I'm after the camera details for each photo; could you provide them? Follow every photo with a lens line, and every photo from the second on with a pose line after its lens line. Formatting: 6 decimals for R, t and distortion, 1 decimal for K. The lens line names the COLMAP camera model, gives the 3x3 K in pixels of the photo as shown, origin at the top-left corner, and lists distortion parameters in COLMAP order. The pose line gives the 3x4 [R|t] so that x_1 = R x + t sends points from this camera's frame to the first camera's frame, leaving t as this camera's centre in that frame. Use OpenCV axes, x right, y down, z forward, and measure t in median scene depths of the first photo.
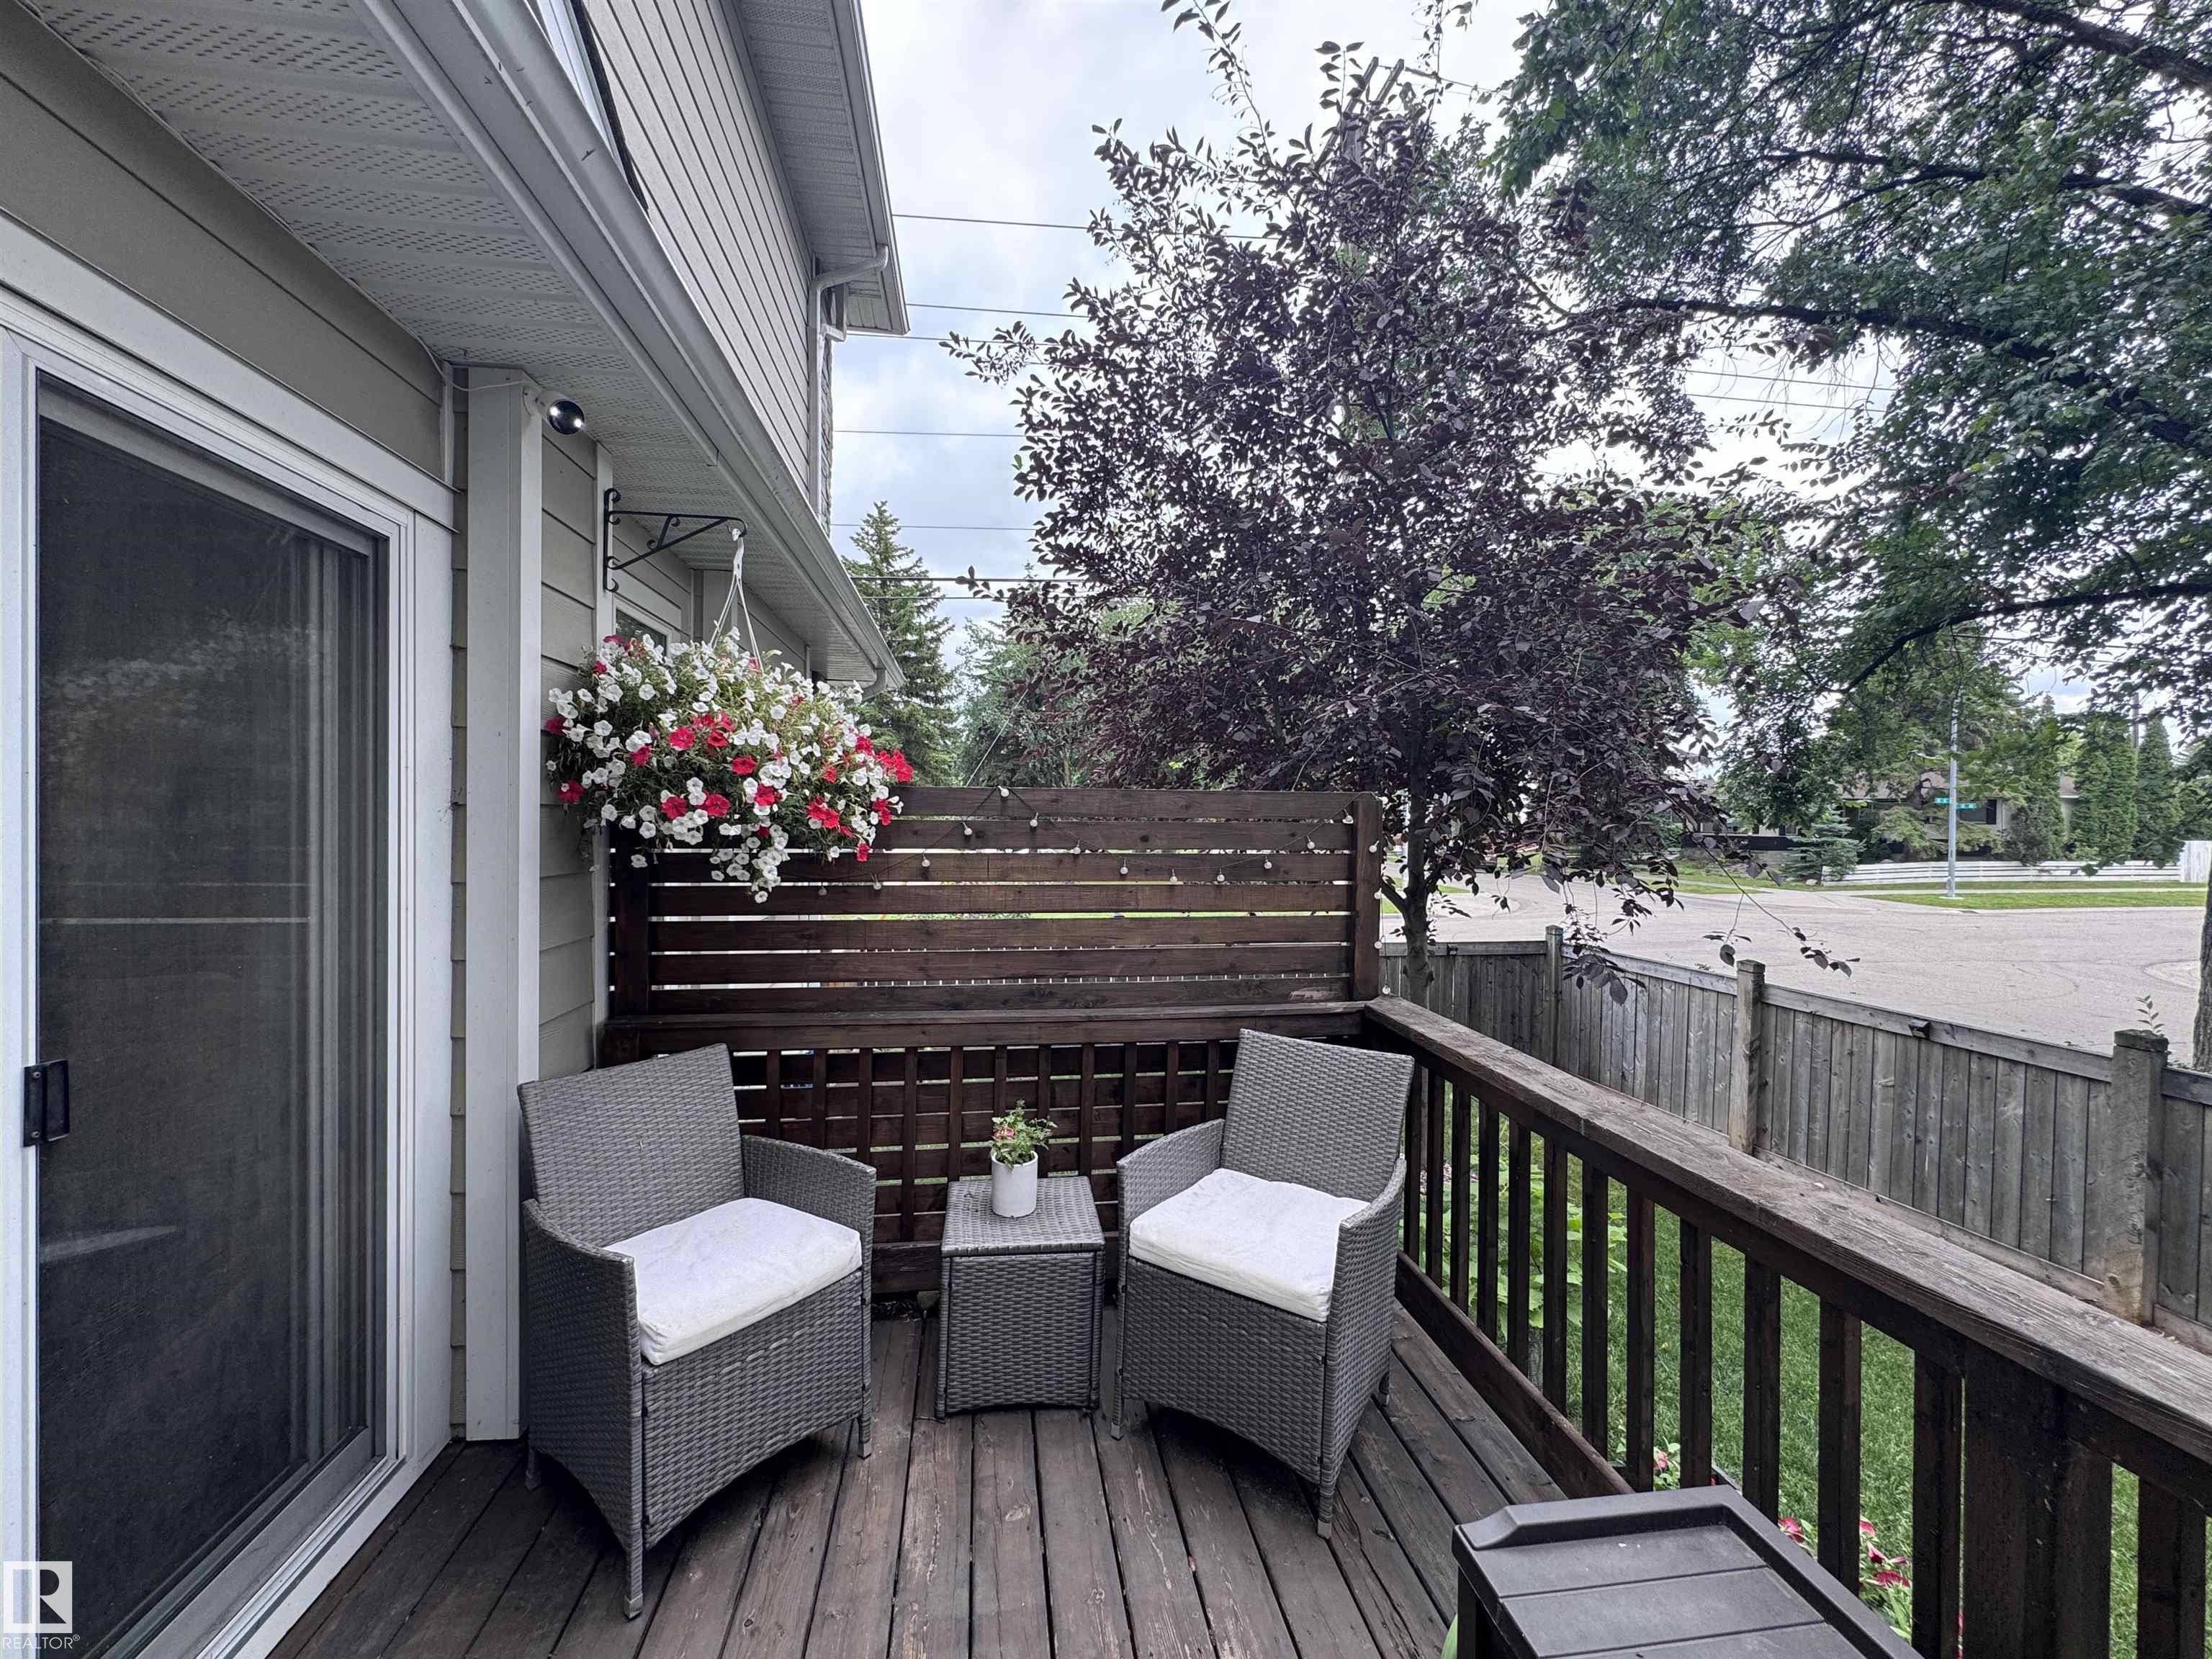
lens RADIAL K [[877.4, 0, 1106.0], [0, 877.4, 829.5], [0, 0, 1]] dist [-0.005633, -0.000004]
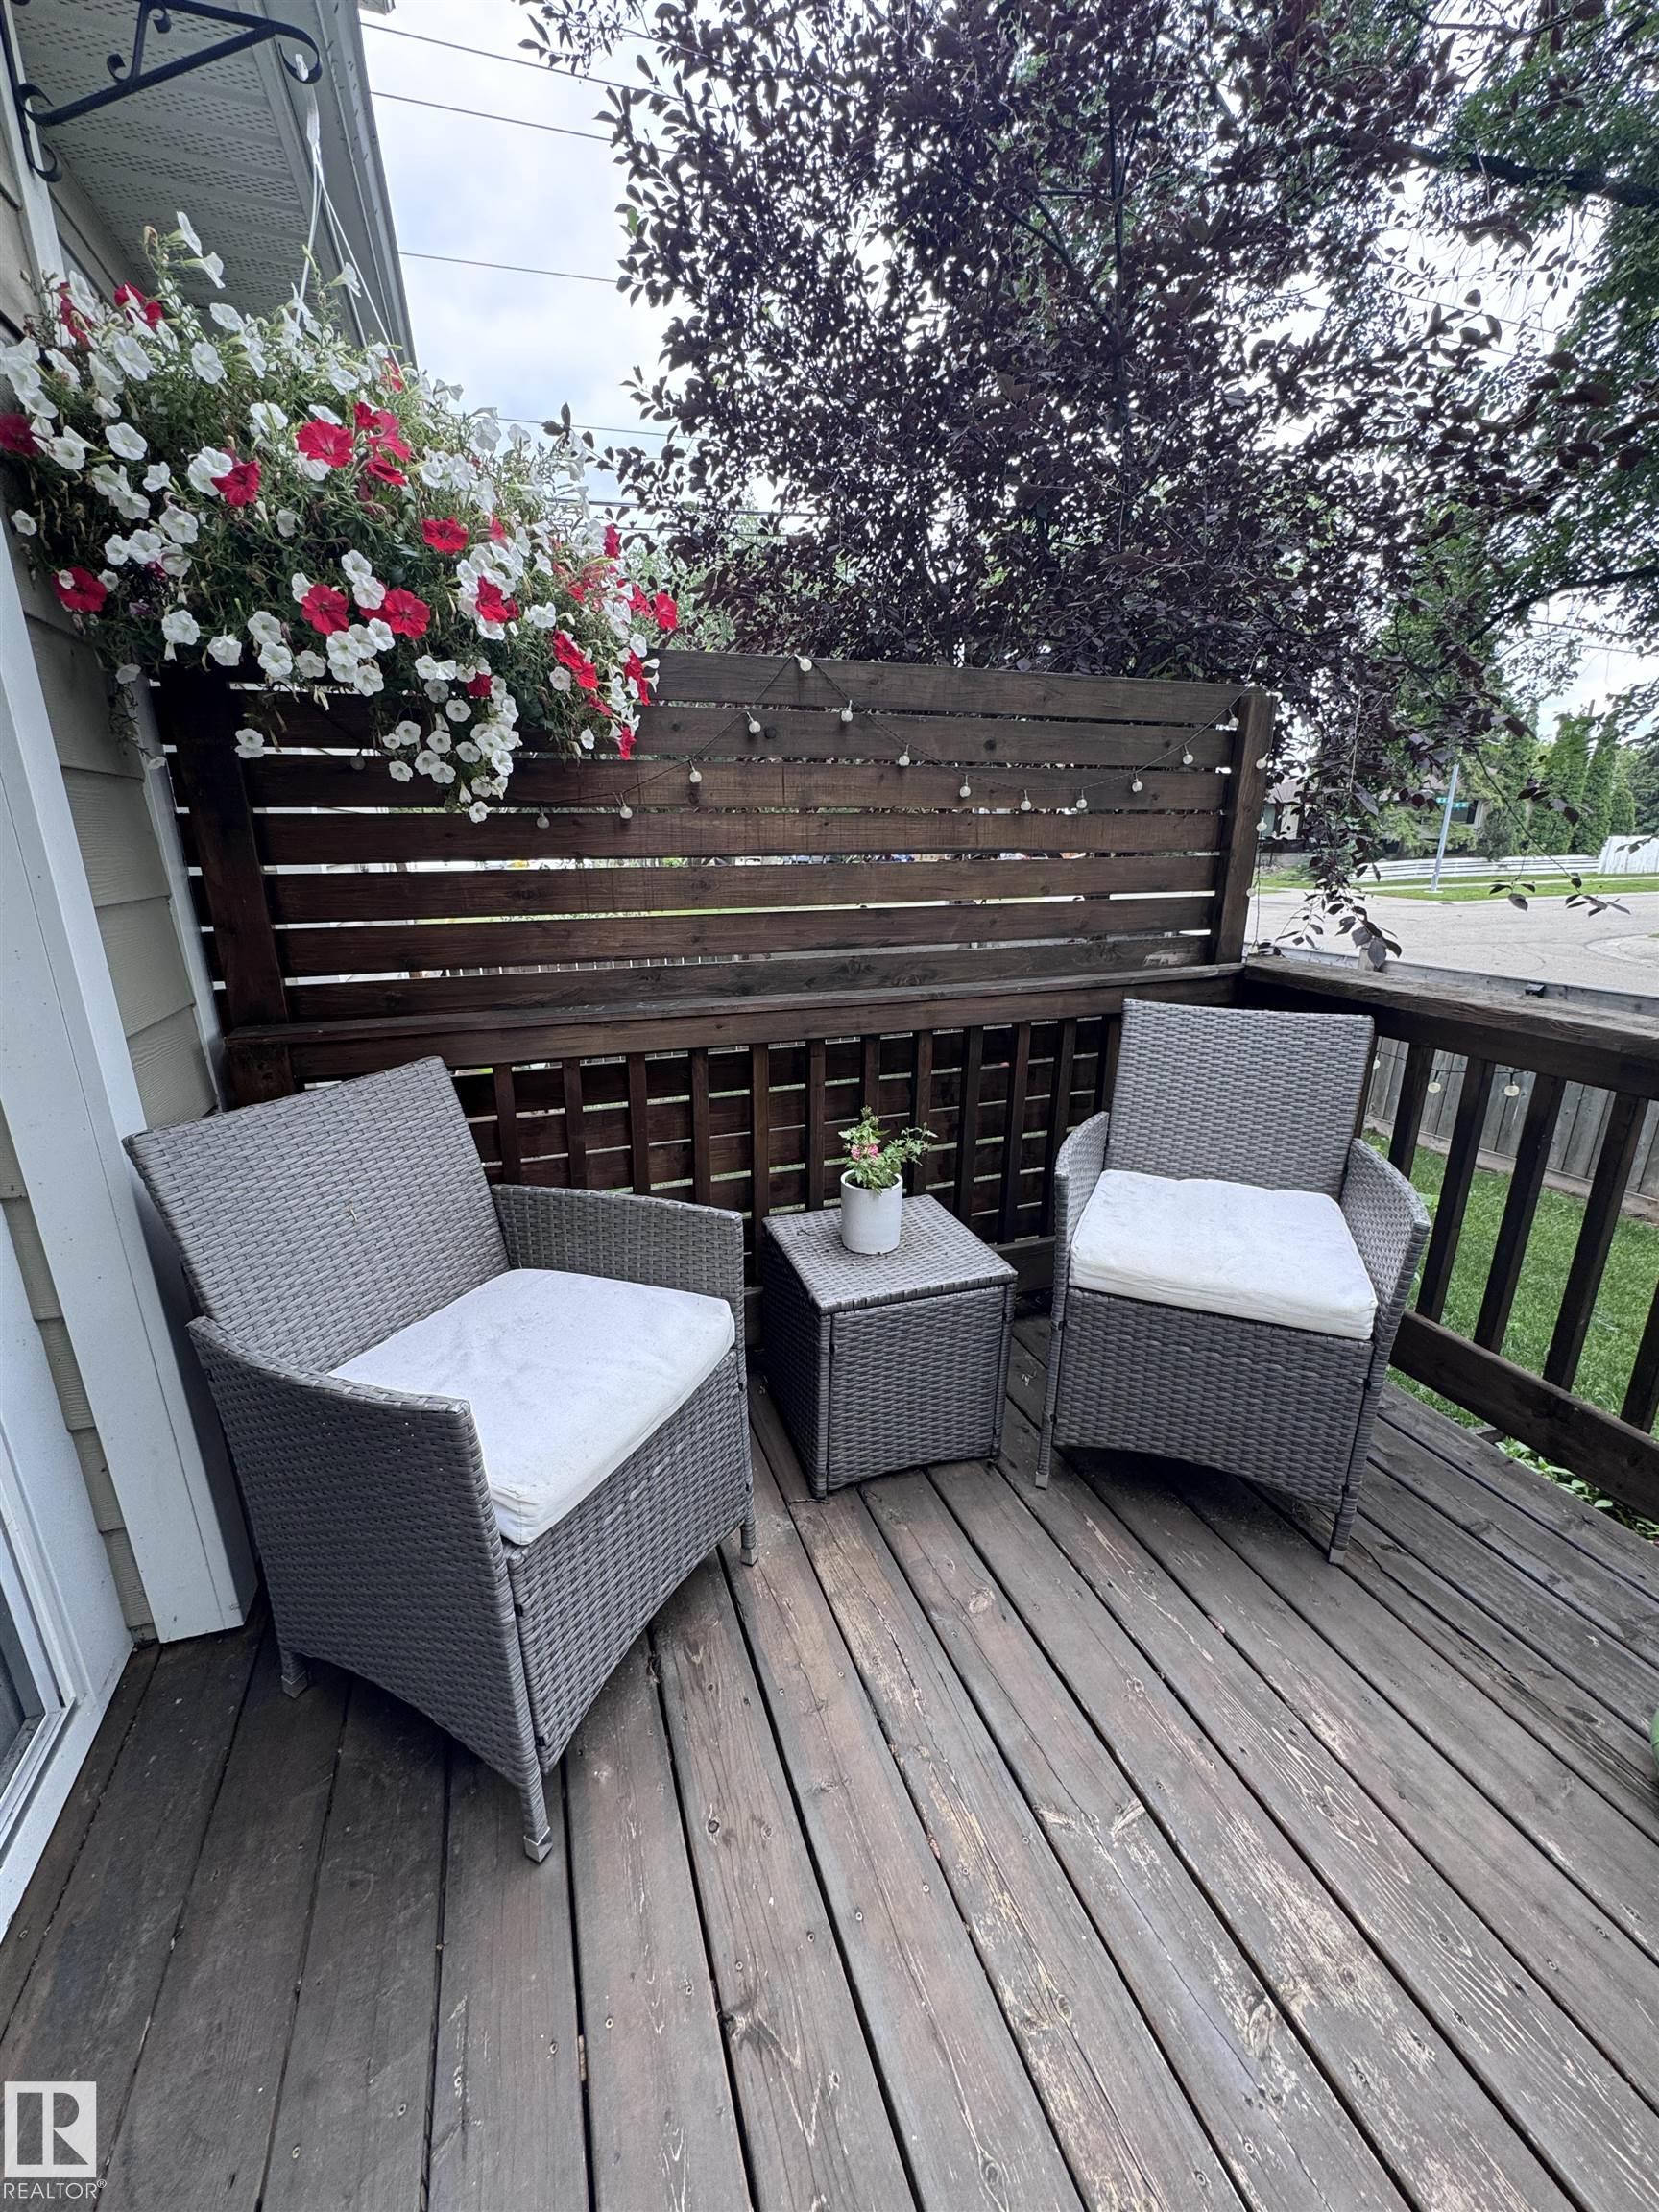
lens RADIAL K [[881.4, 0, 829.5], [0, 881.4, 1106.0], [0, 0, 1]] dist [-0.003288, 0.000781]
pose [[0.979818, -0.073606, 0.185846, -0.285357], [0.017974, 0.958411, 0.284824, 0.102251], [-0.199082, -0.275735, 0.940392, 0.329307]]
